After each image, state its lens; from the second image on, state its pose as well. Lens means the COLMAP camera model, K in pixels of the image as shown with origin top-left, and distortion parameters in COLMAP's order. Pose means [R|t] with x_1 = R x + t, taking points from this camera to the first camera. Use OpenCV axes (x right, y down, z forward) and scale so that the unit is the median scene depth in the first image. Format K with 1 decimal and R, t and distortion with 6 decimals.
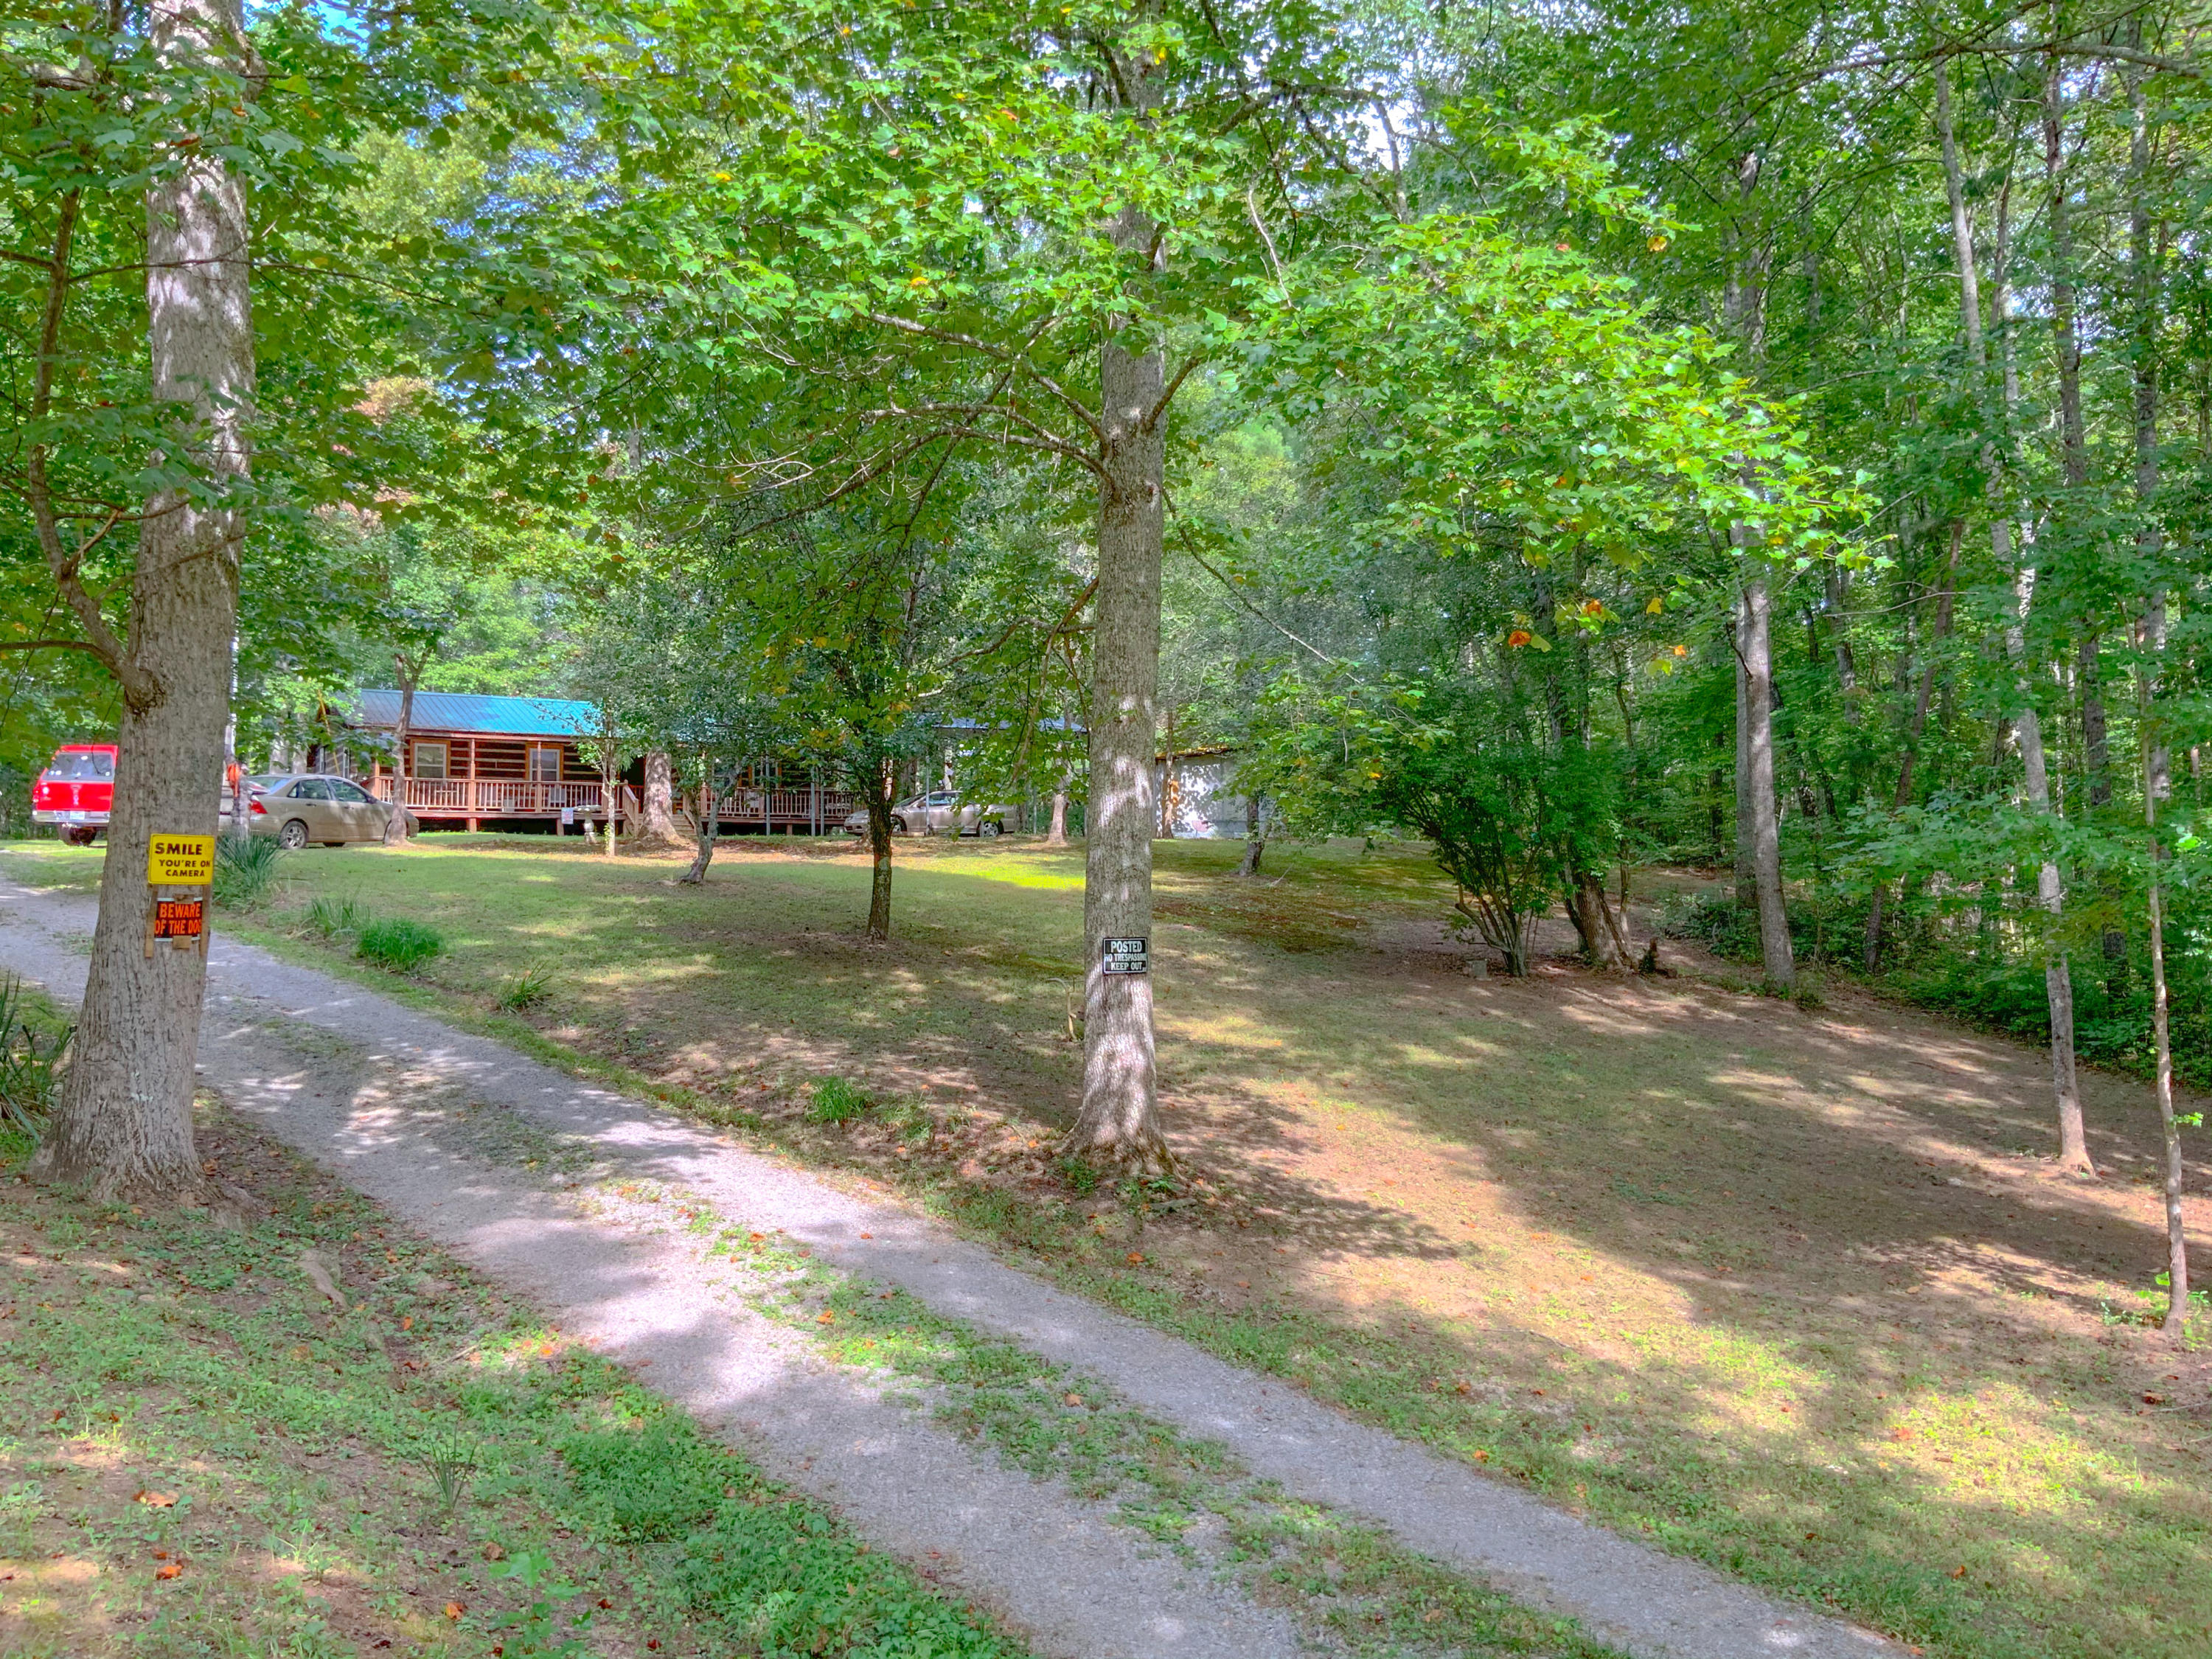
lens RADIAL K [[1896.1, 0, 1106.6], [0, 1896.1, 826.1], [0, 0, 1]] dist [0.009033, -0.000467]
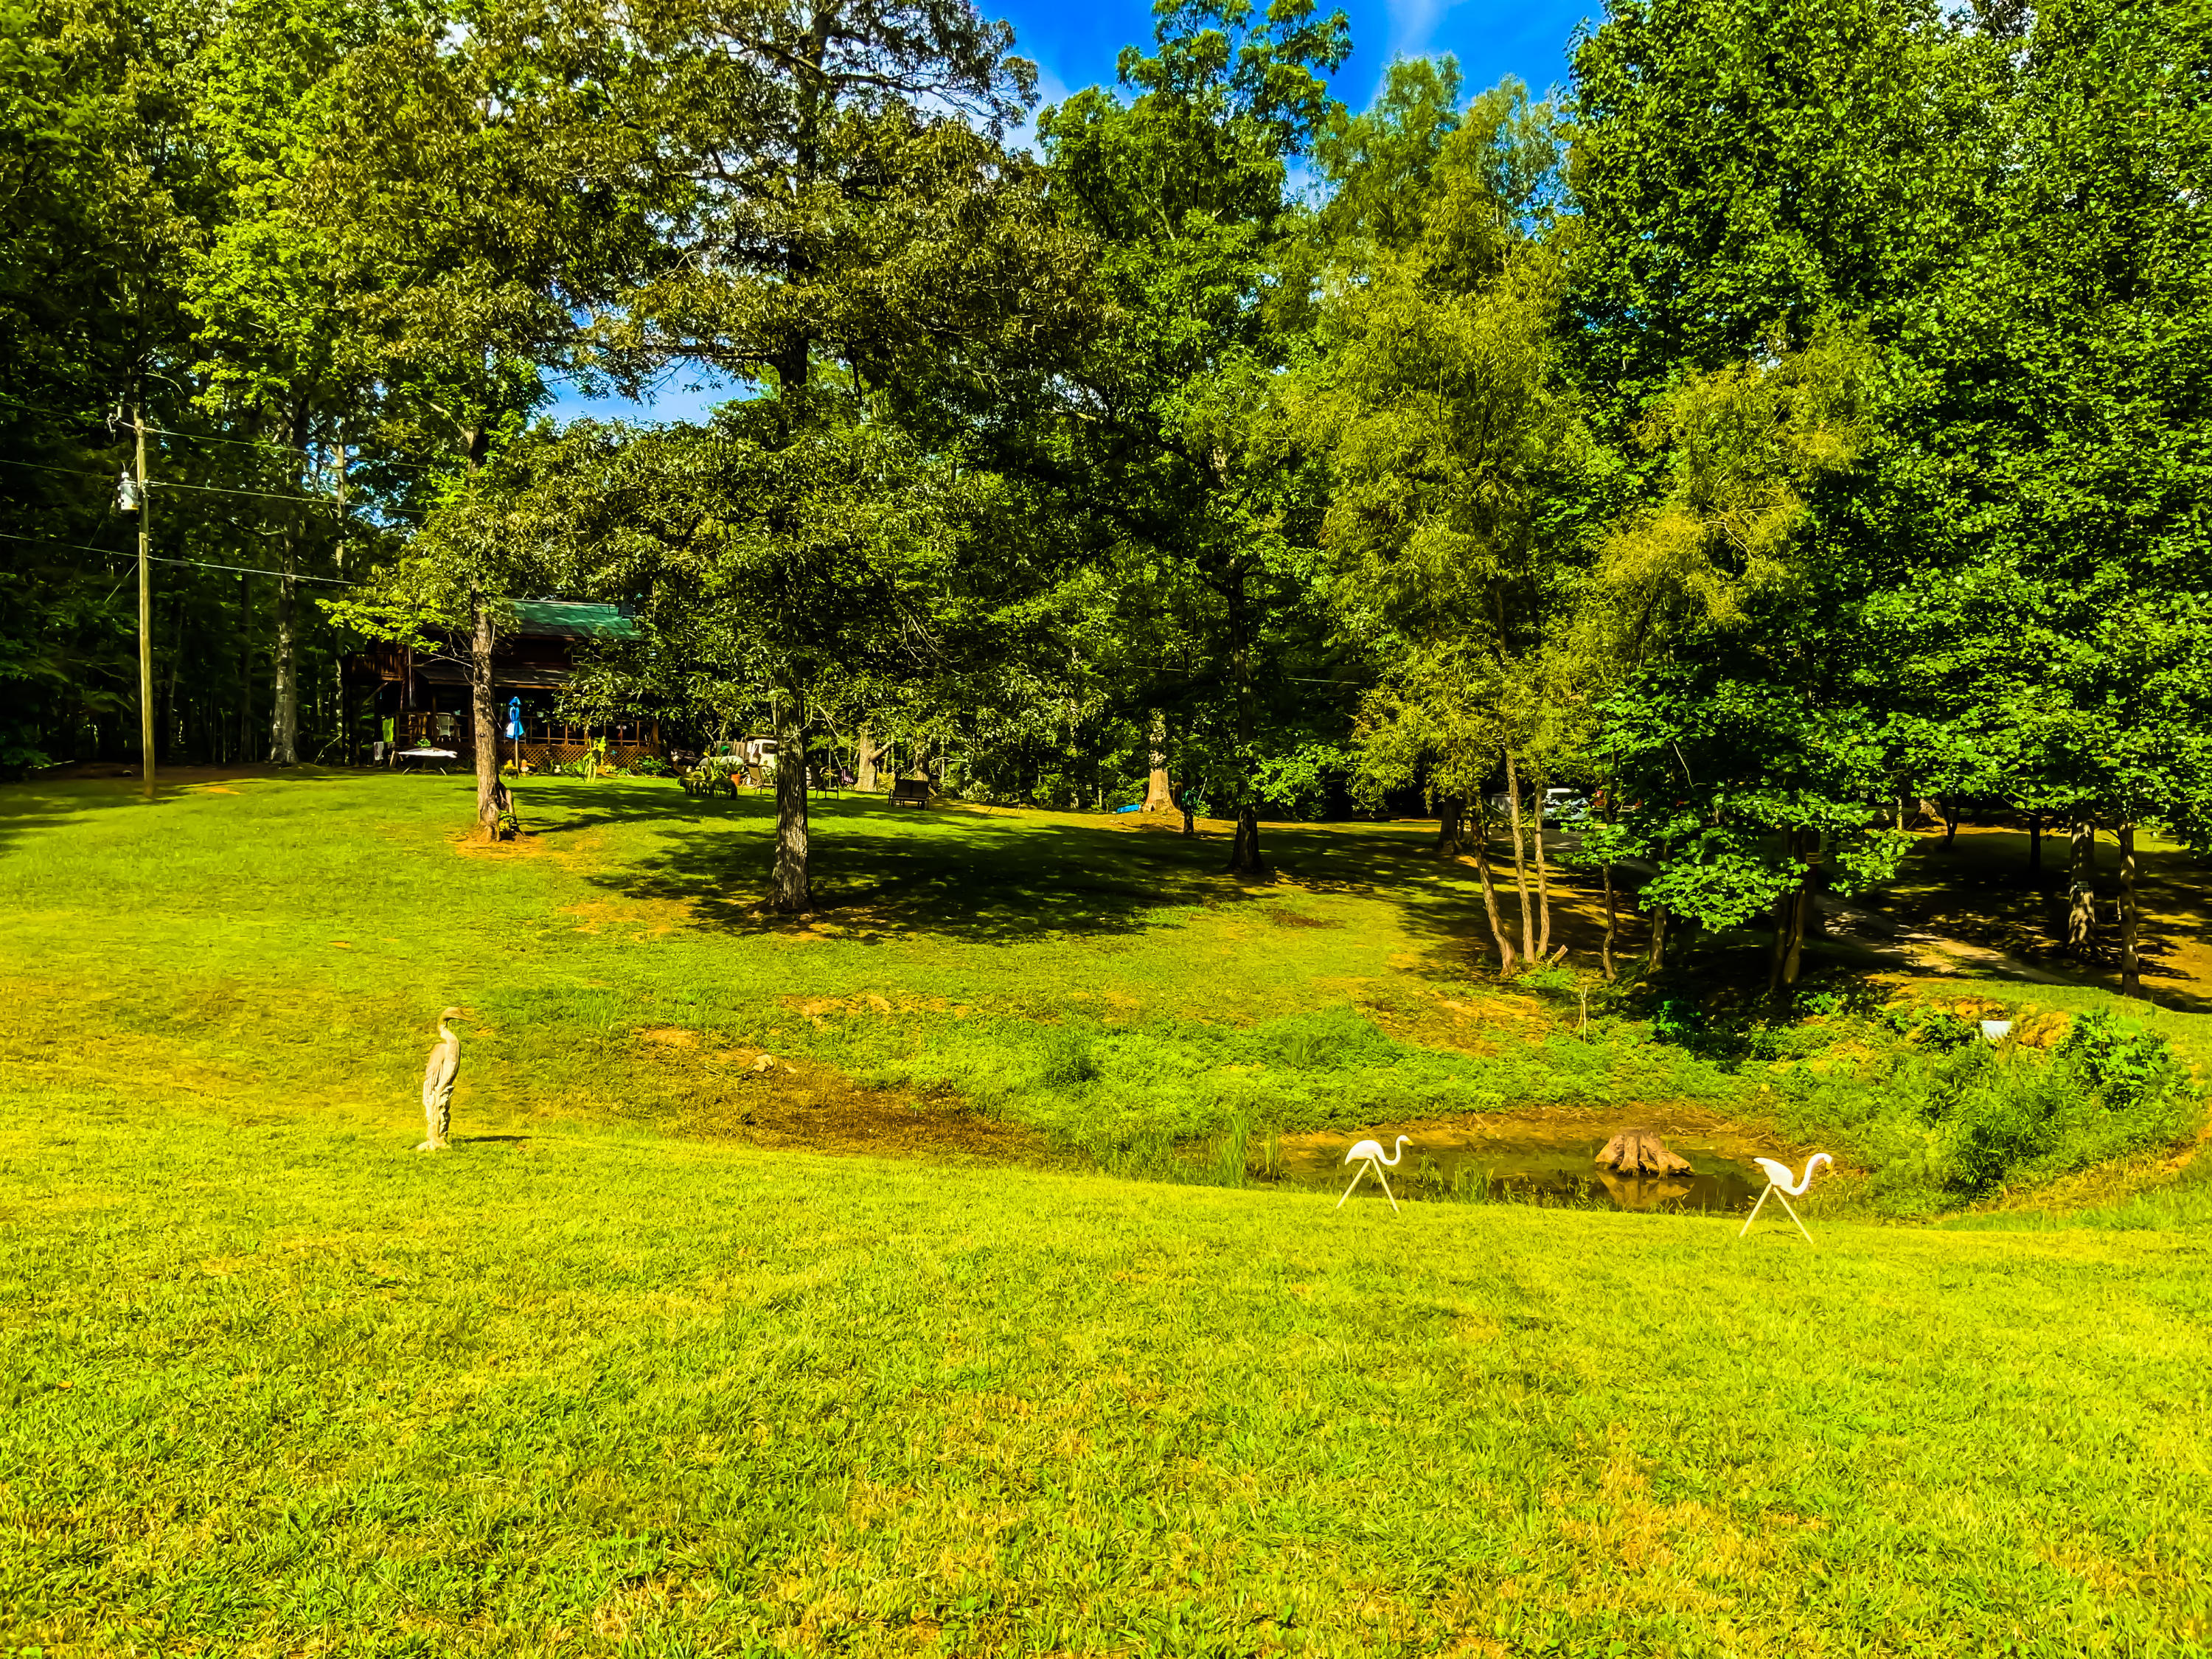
lens RADIAL K [[1896.1, 0, 1110.8], [0, 1896.1, 830.3], [0, 0, 1]] dist [0.009033, -0.000467]
pose [[0.803167, 0.002882, -0.595747, 0.223538], [0.021470, 0.999199, 0.033780, -0.061055], [0.595367, -0.039922, 0.802461, -0.936708]]
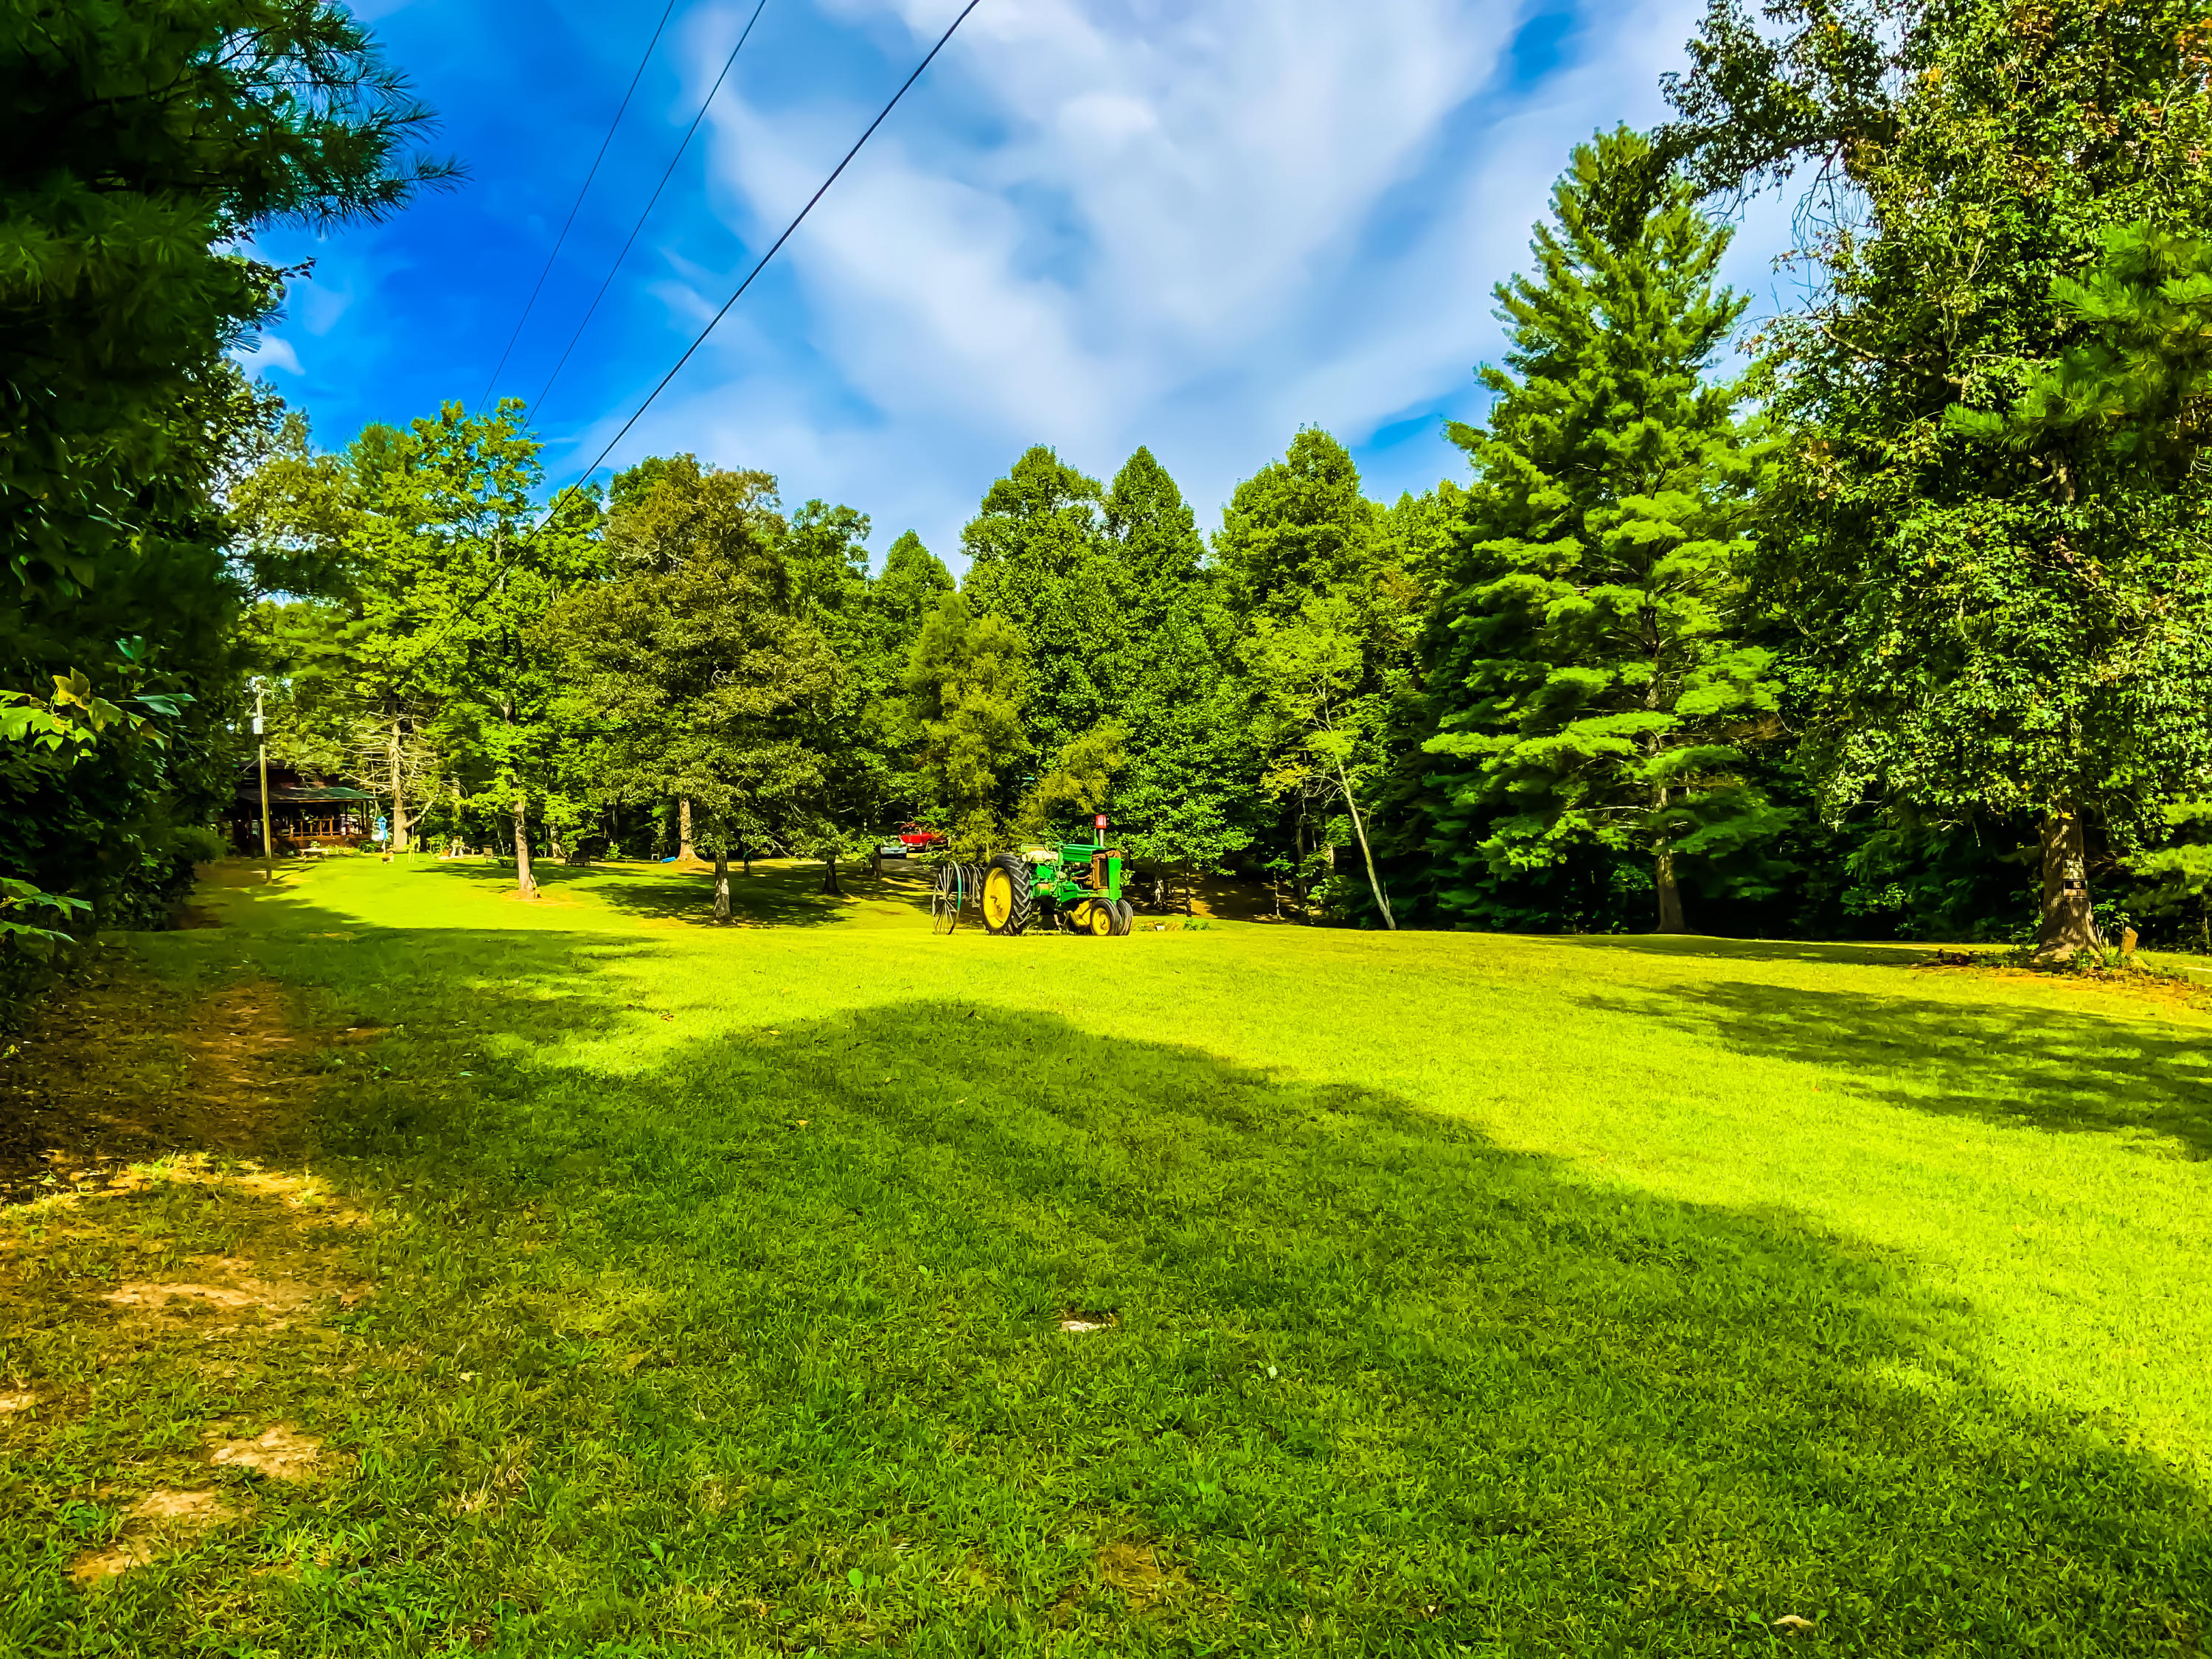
lens RADIAL K [[1896.1, 0, 1105.8], [0, 1896.1, 828.7], [0, 0, 1]] dist [0.009033, -0.000467]
pose [[0.987958, -0.033216, -0.151112, 0.467753], [0.040574, 0.998123, 0.045869, -0.281963], [0.149305, -0.051448, 0.987452, -3.670343]]
